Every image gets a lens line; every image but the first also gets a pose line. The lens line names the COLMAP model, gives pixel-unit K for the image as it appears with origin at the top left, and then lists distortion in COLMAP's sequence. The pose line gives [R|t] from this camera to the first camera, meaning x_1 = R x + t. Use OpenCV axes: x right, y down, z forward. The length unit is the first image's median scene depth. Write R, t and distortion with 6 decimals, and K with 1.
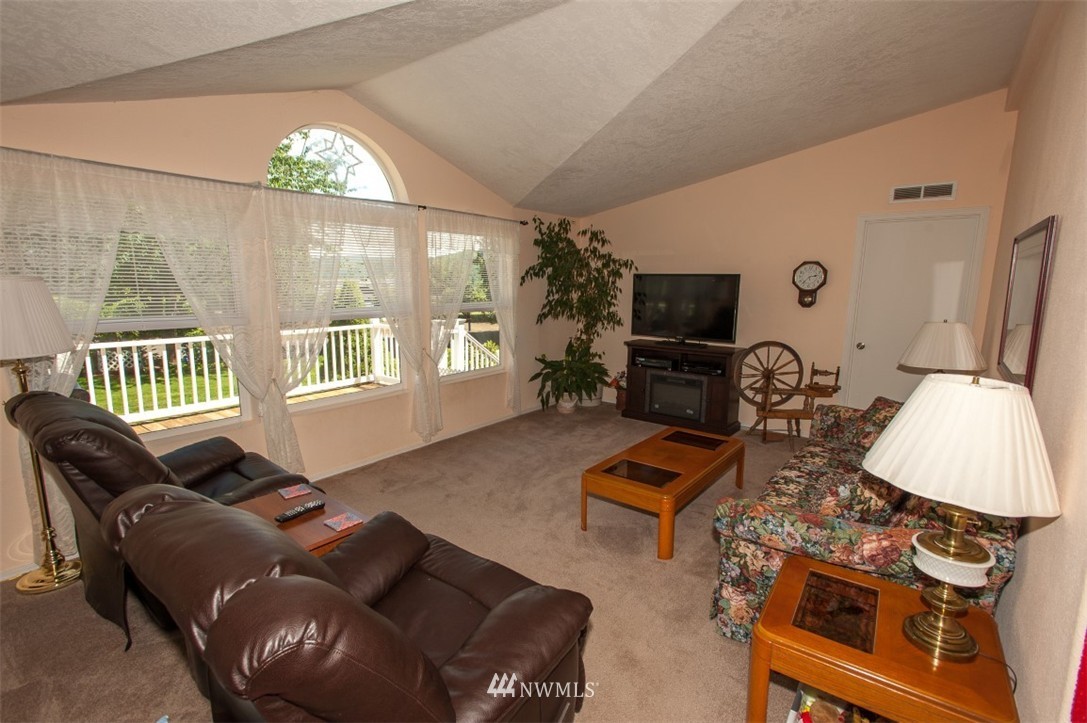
lens RADIAL K [[518.7, 0, 542.0], [0, 518.7, 364.7], [0, 0, 1]] dist [0.014264, -0.000113]
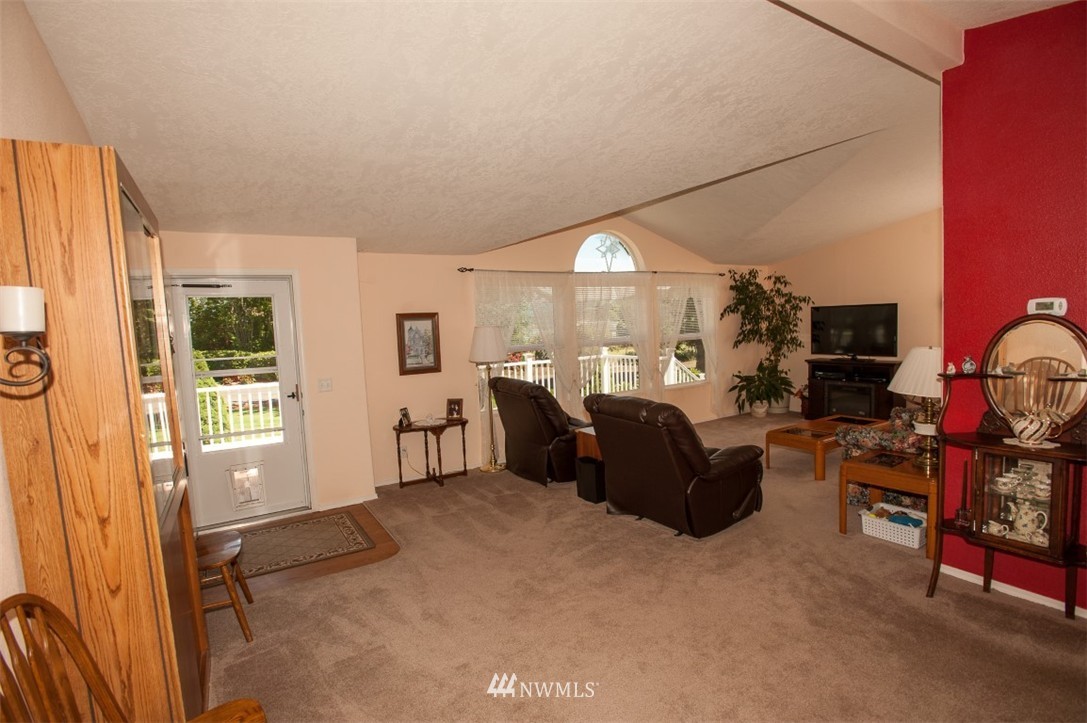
lens RADIAL K [[544.3, 0, 545.3], [0, 544.3, 368.3], [0, 0, 1]] dist [-0.049616, 0.000156]
pose [[0.942529, -0.021093, -0.333457, -0.003187], [-0.003884, 0.997246, -0.074060, 0.077054], [0.334101, 0.071099, 0.939852, -0.453909]]
